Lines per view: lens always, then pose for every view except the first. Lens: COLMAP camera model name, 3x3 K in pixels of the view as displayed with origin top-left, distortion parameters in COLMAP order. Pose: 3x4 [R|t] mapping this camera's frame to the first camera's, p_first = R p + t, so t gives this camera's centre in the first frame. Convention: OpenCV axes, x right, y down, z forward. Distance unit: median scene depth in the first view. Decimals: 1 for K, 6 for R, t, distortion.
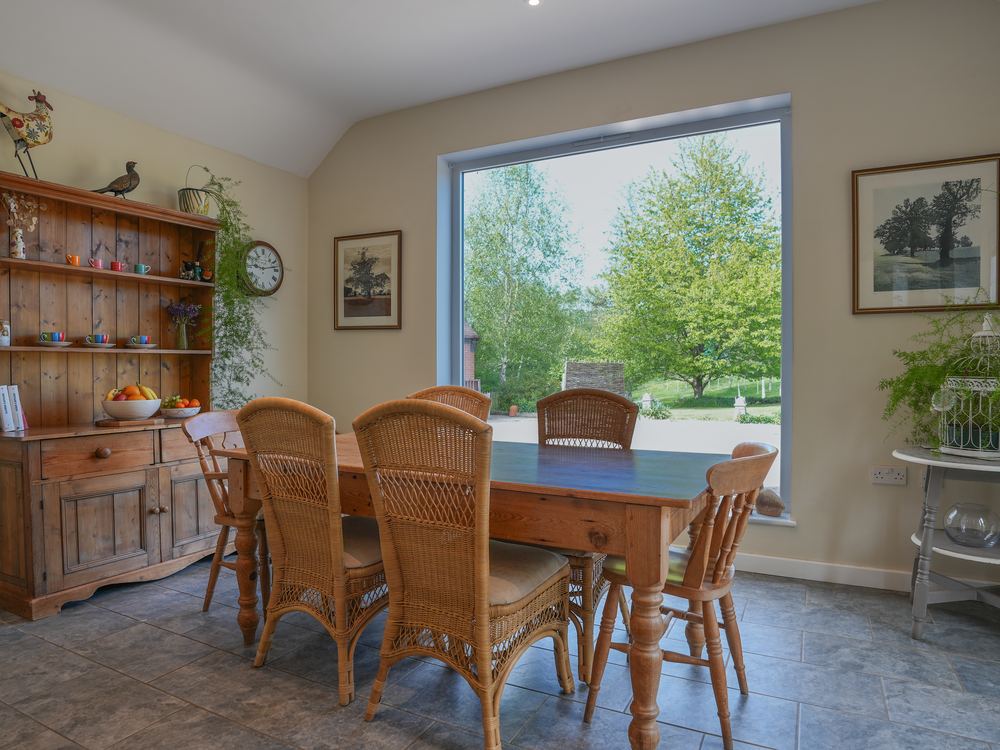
lens RADIAL K [[628.0, 0, 500.0], [0, 628.0, 375.0], [0, 0, 1]] dist [-0.006328, -0.001161]
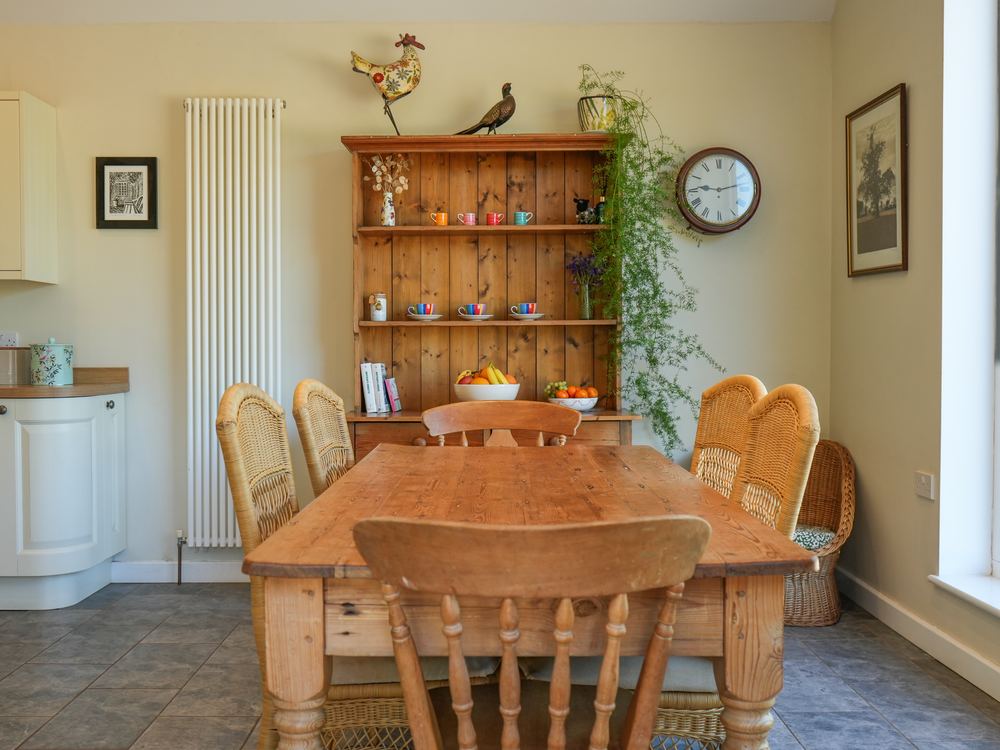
lens RADIAL K [[1097.4, 0, 500.0], [0, 1097.4, 375.0], [0, 0, 1]] dist [0.009703, -0.010833]
pose [[0.475430, 0.024443, -0.879414, 0.638193], [-0.008916, 0.999696, 0.022966, -0.004408], [0.879708, -0.003078, 0.475504, 0.332589]]
